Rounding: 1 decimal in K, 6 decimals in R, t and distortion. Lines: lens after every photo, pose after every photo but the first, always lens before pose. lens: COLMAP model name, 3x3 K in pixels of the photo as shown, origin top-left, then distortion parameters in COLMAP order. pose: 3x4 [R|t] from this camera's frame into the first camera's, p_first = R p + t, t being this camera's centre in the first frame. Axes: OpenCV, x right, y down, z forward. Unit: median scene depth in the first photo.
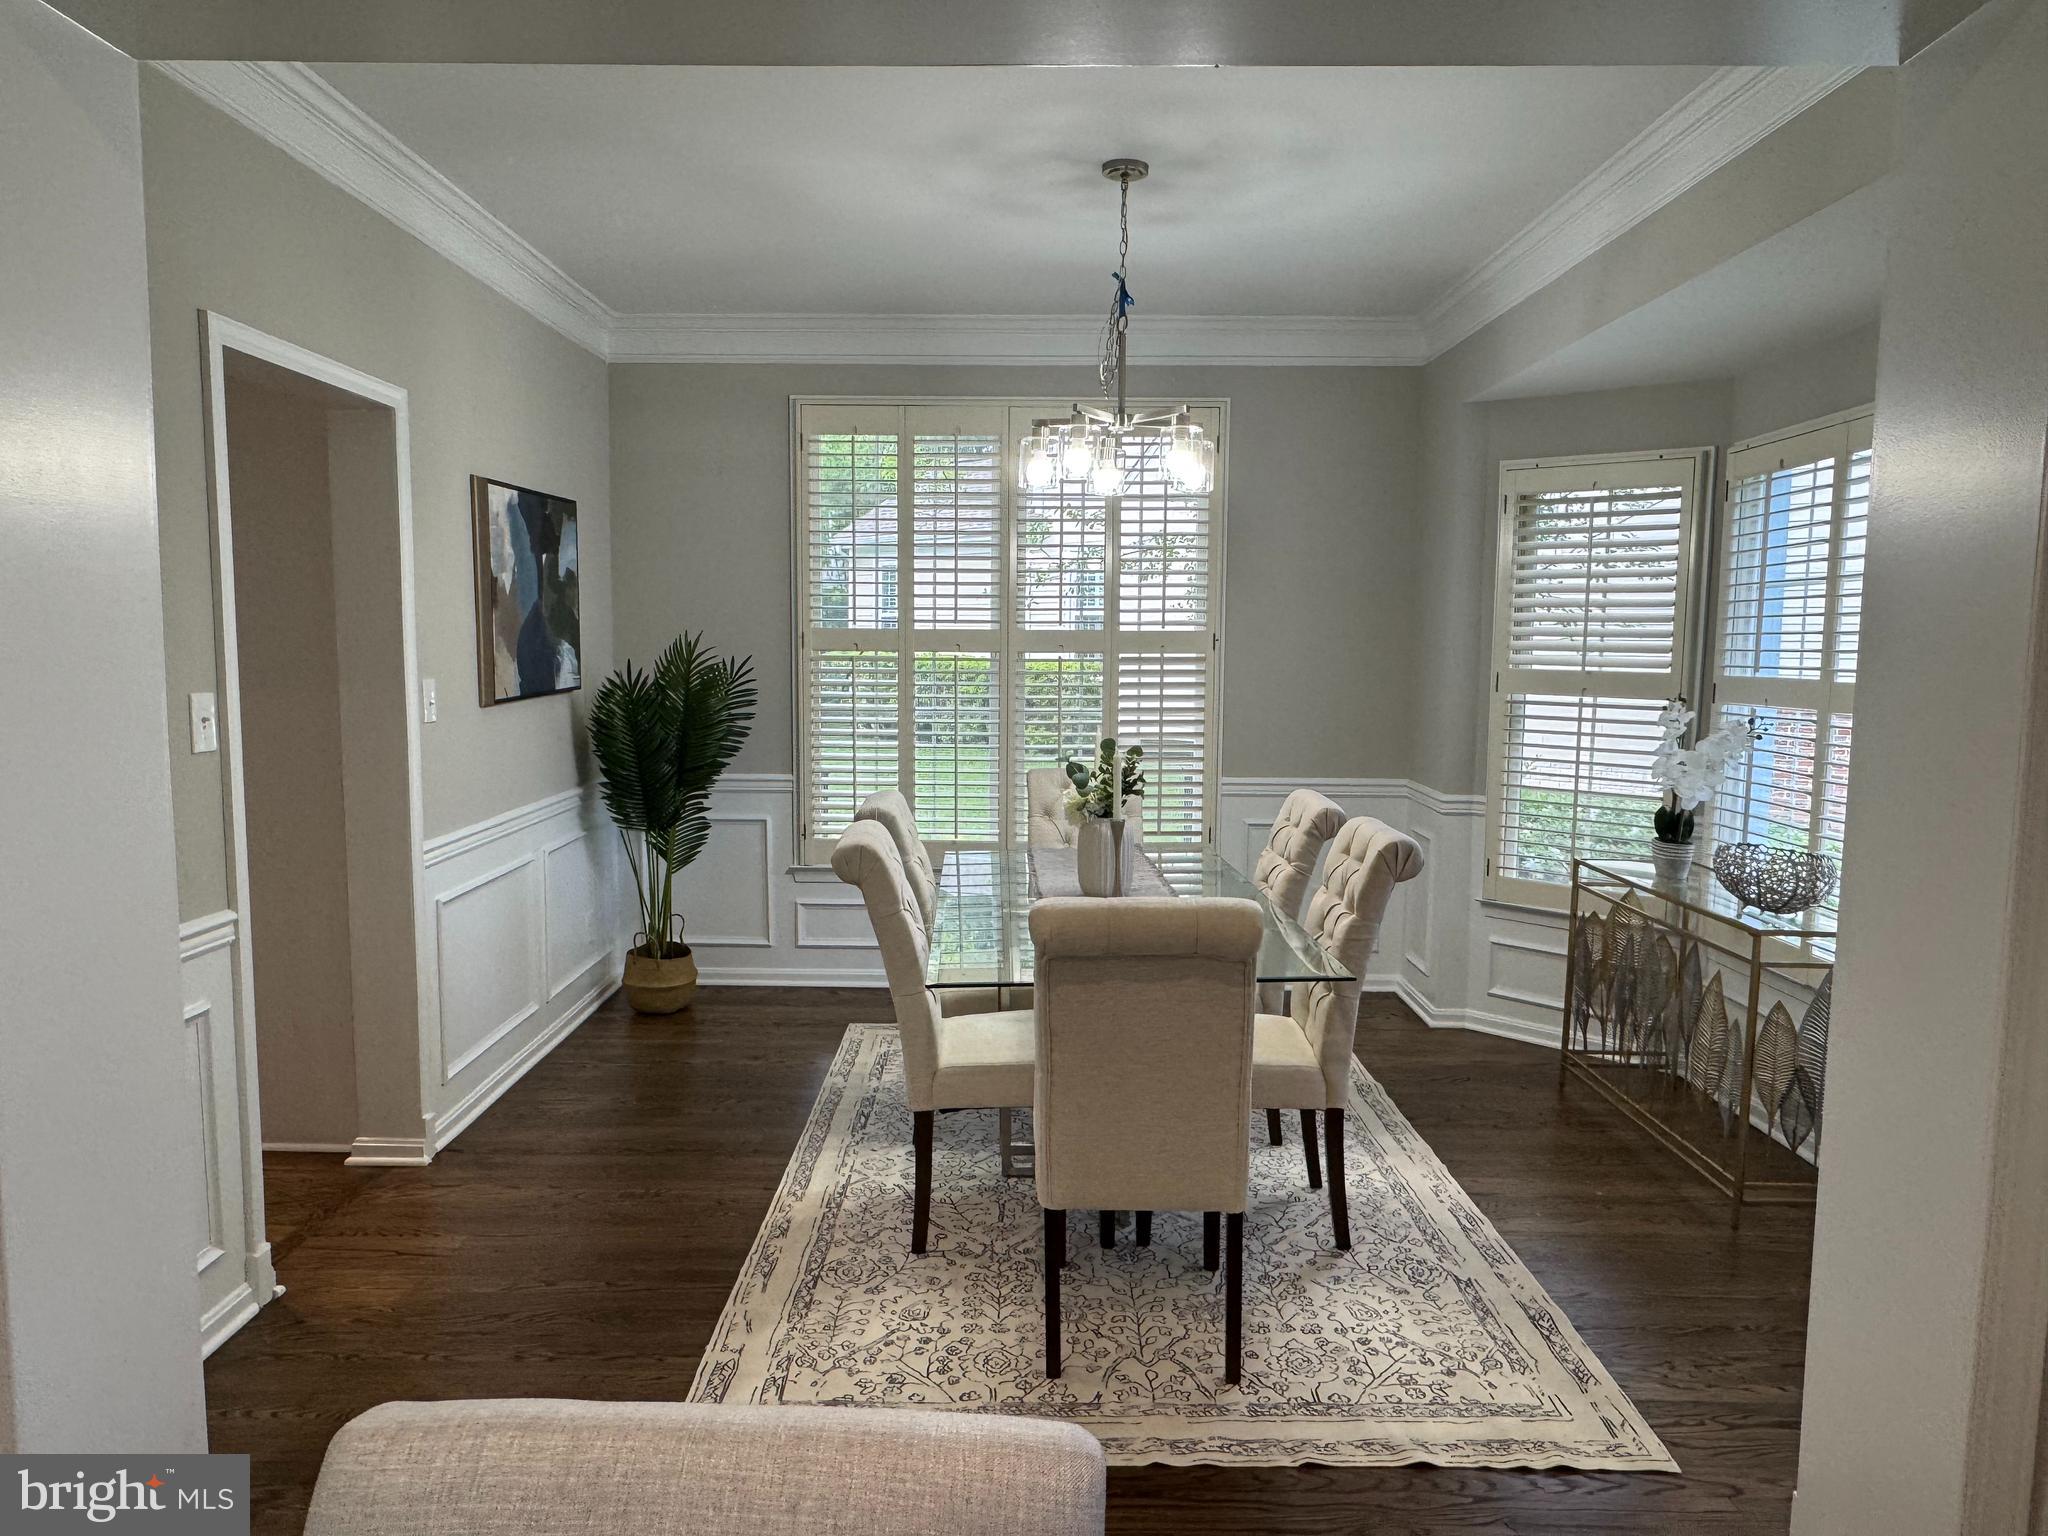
lens RADIAL K [[1343.4, 0, 1012.5], [0, 1343.4, 767.3], [0, 0, 1]] dist [-0.011842, -0.001463]
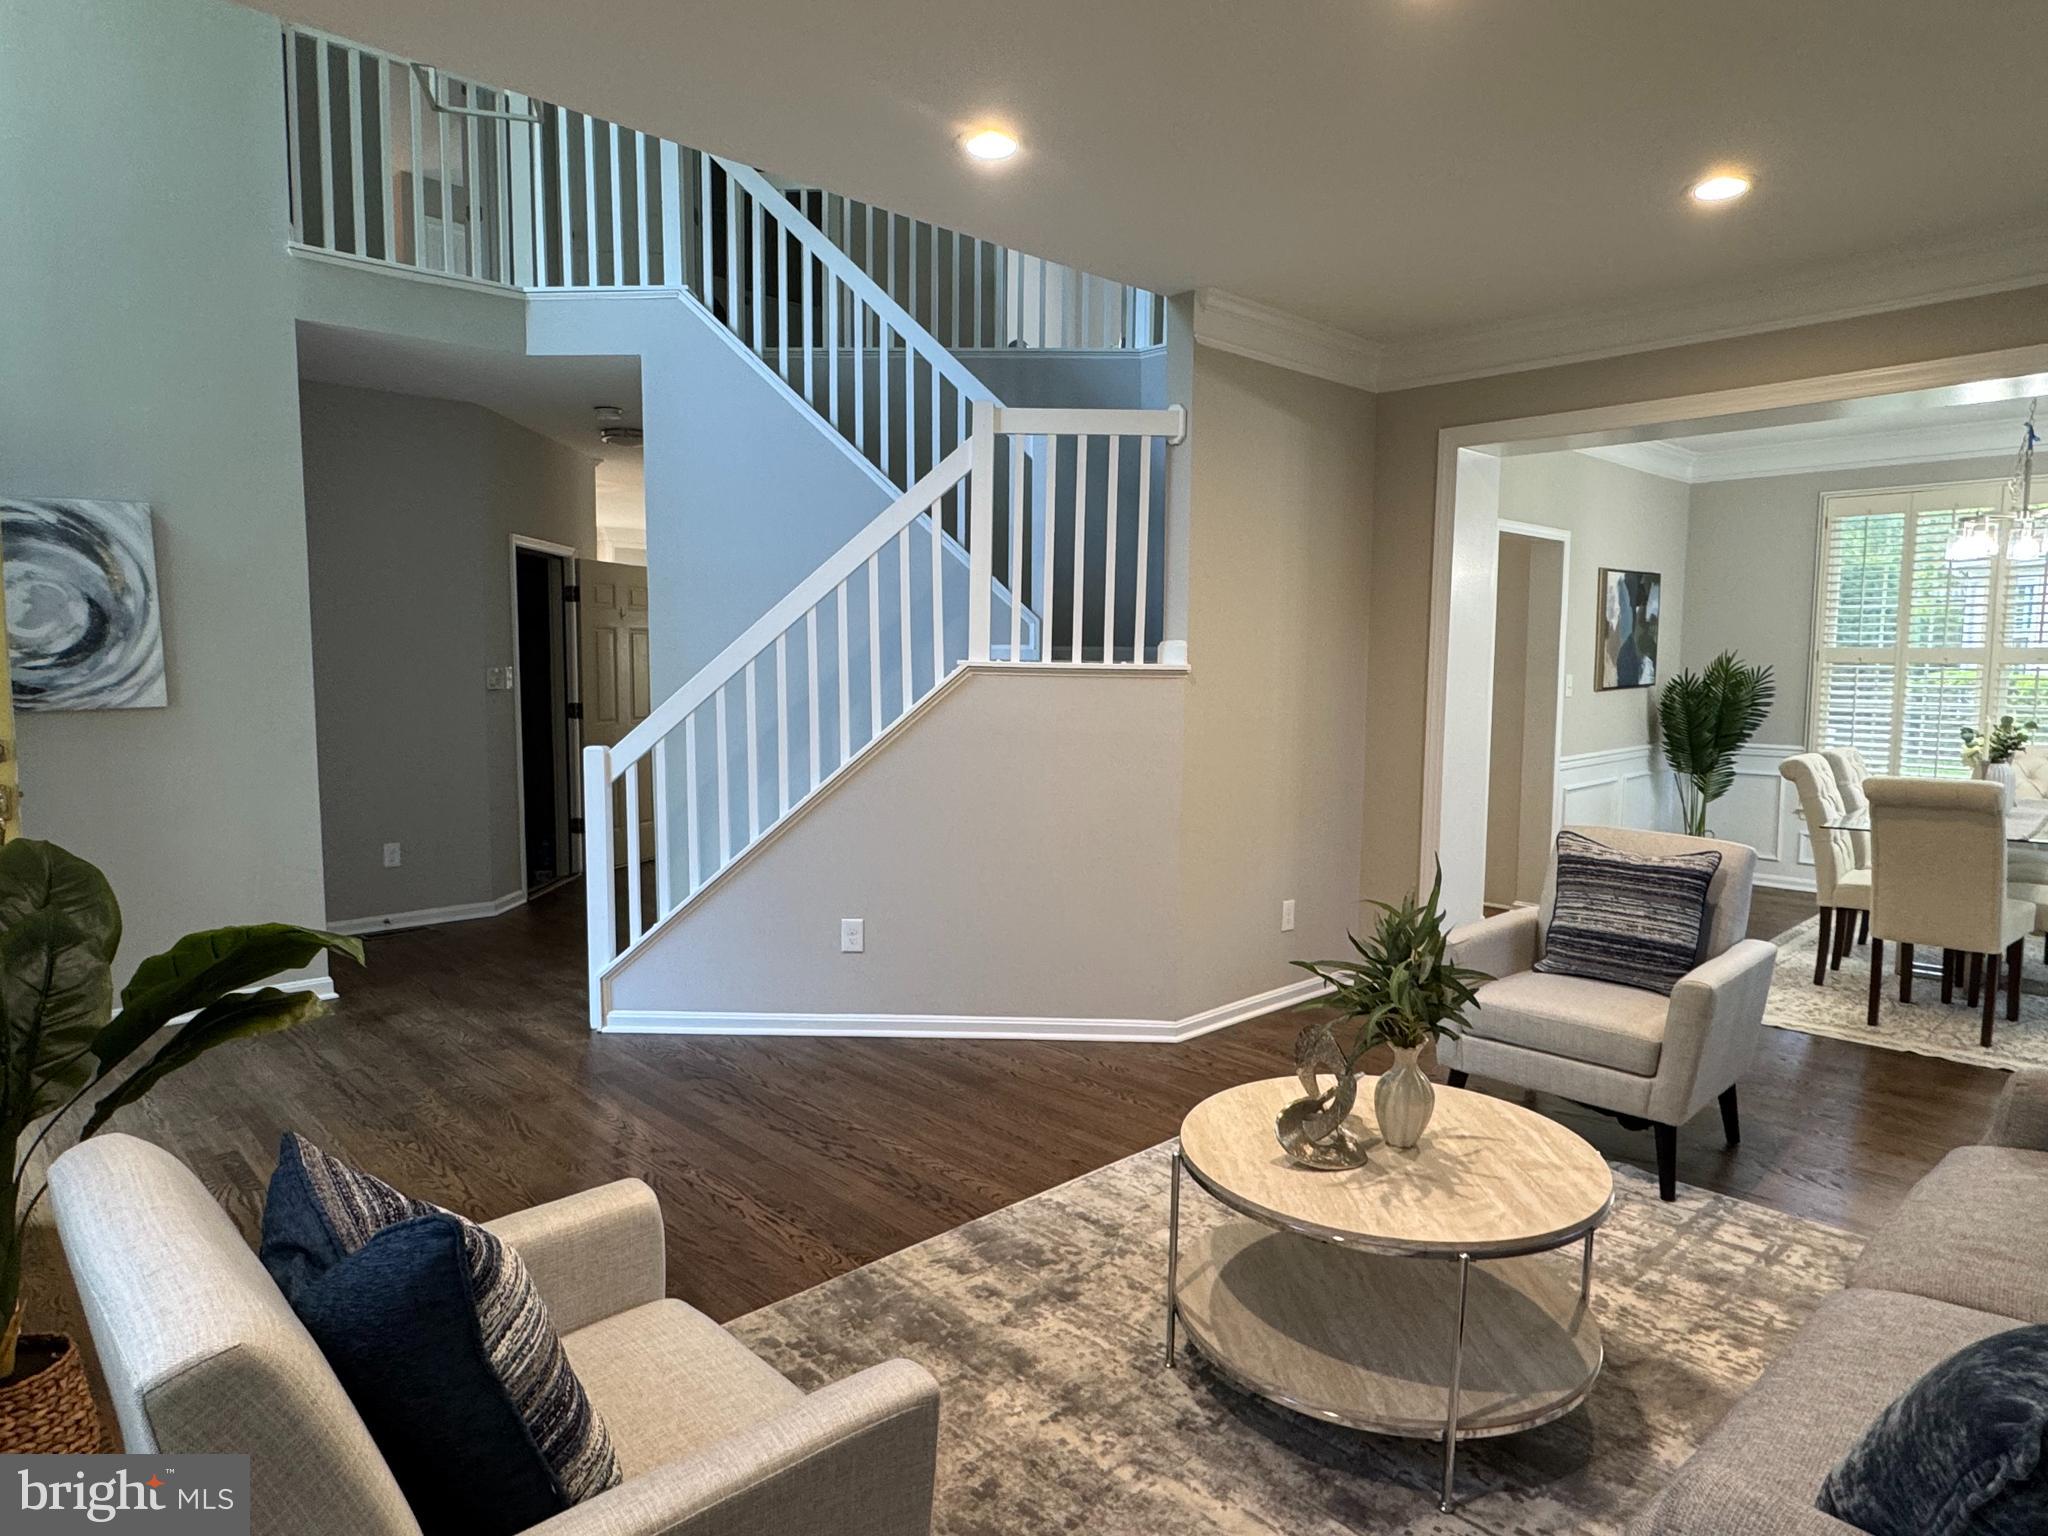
lens RADIAL K [[1227.3, 0, 1022.6], [0, 1227.3, 788.4], [0, 0, 1]] dist [-0.002353, 0.002244]
pose [[0.696506, 0.069819, -0.714147, 0.235678], [-0.065593, 0.997283, 0.033527, 0.071771], [0.714547, 0.023491, 0.699193, -0.645122]]
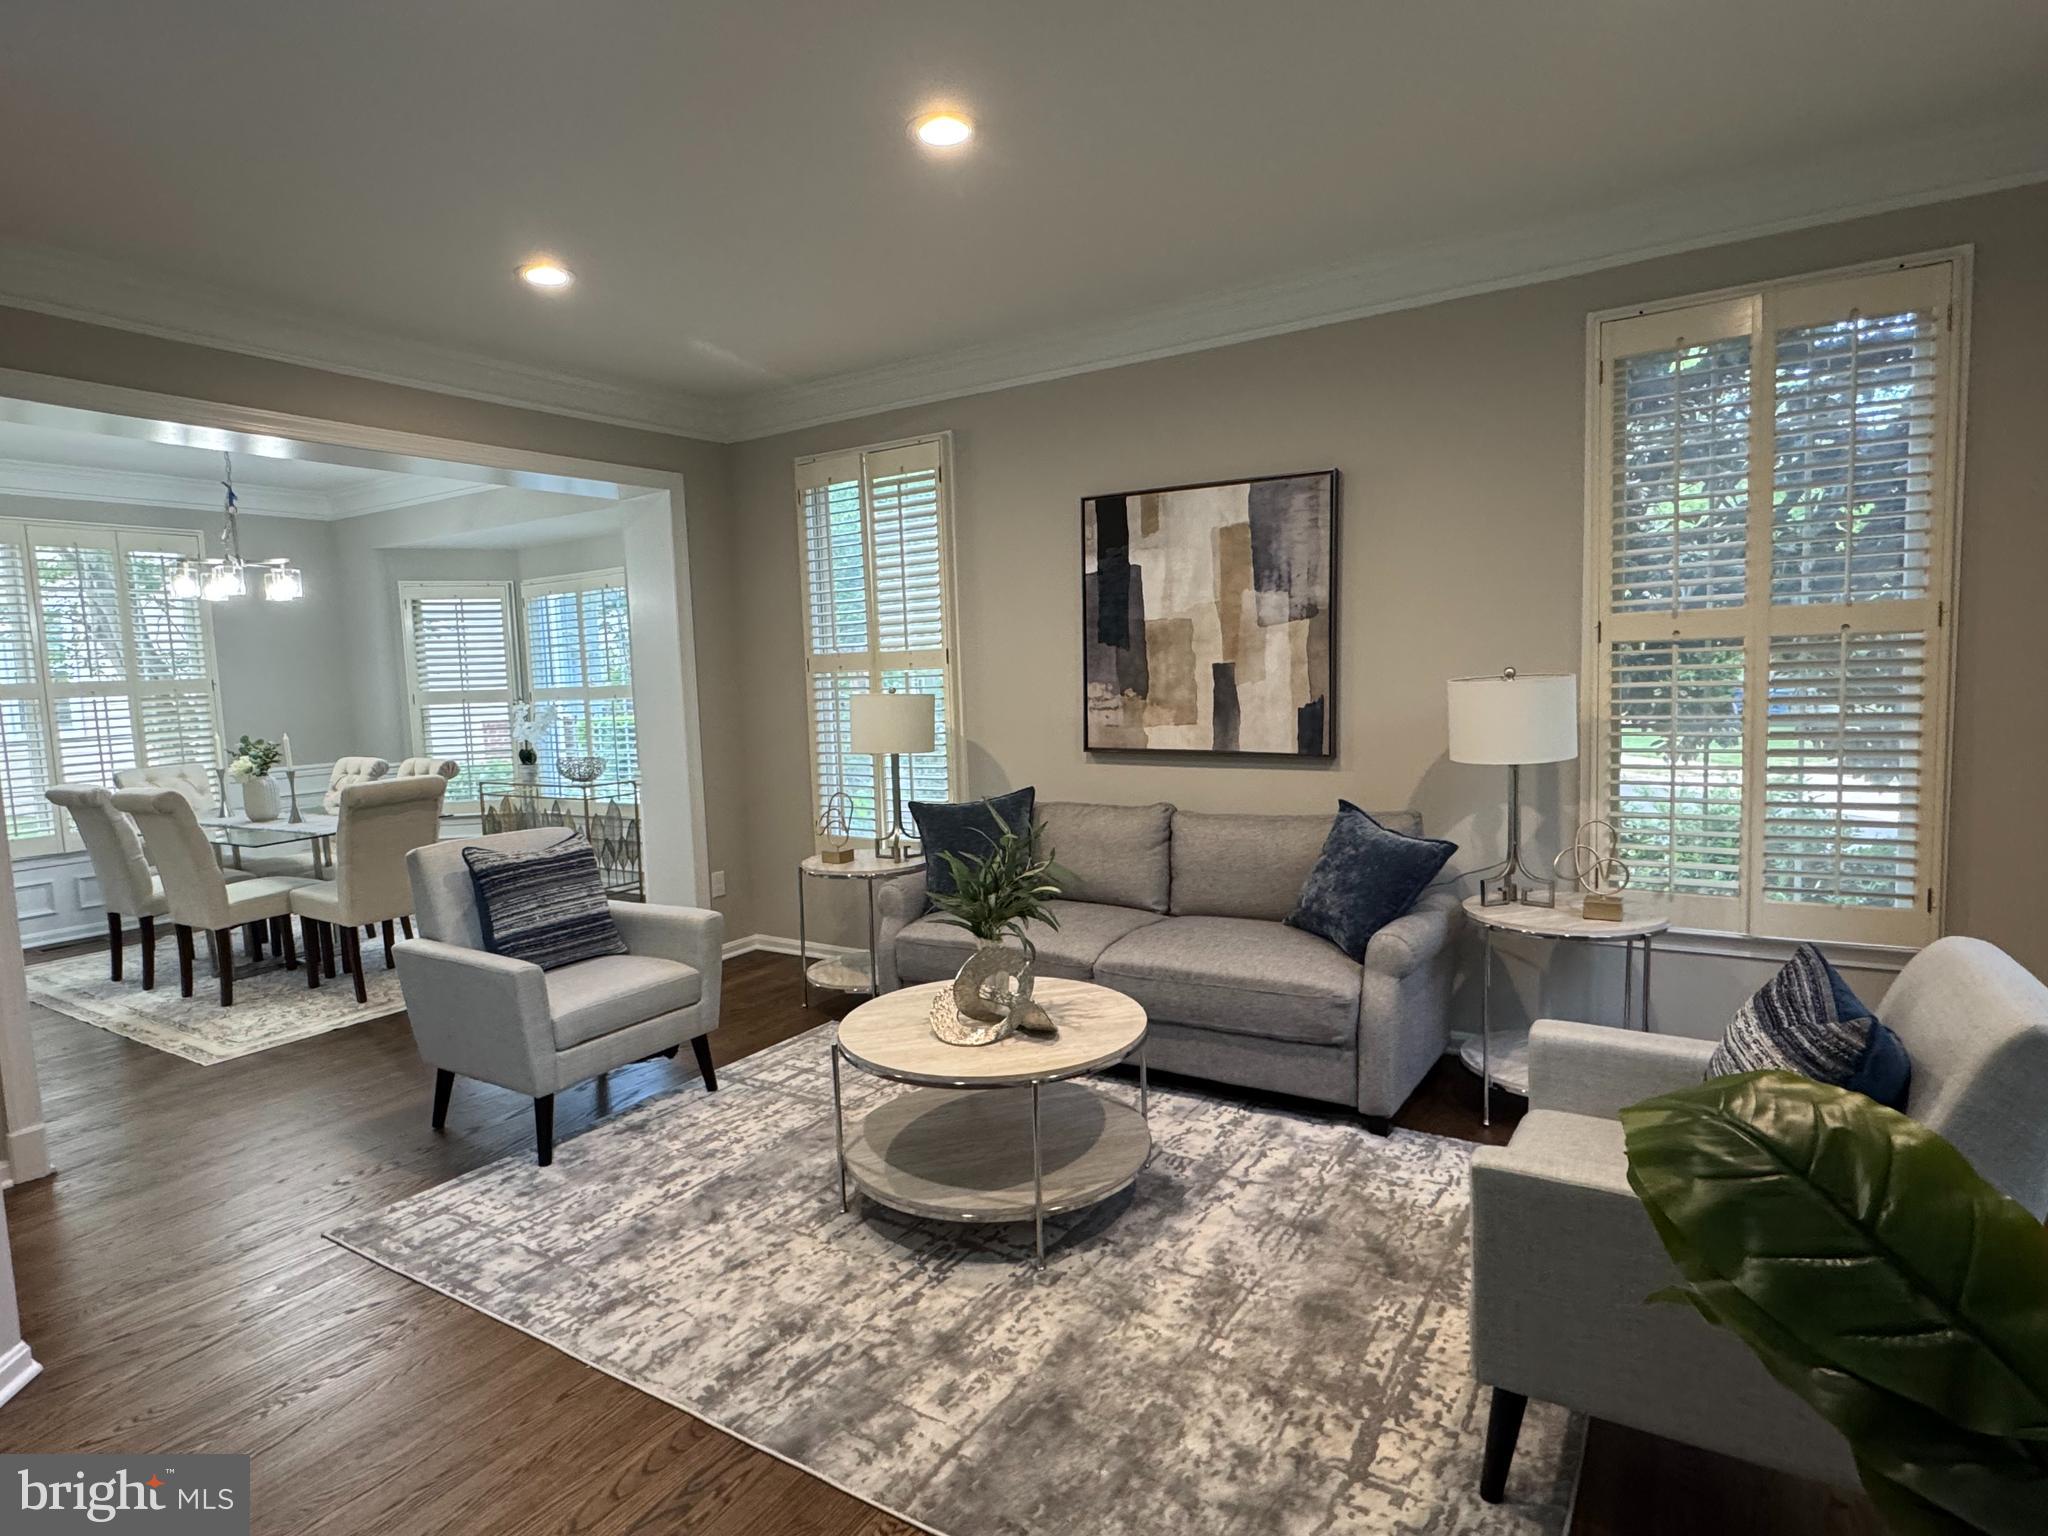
lens RADIAL K [[1096.0, 0, 1020.6], [0, 1096.0, 760.9], [0, 0, 1]] dist [0.000603, 0.000665]
pose [[0.522831, -0.099881, 0.846565, -0.509824], [0.120257, 0.991822, 0.042749, 0.059046], [-0.843911, 0.079455, 0.530566, -0.526398]]
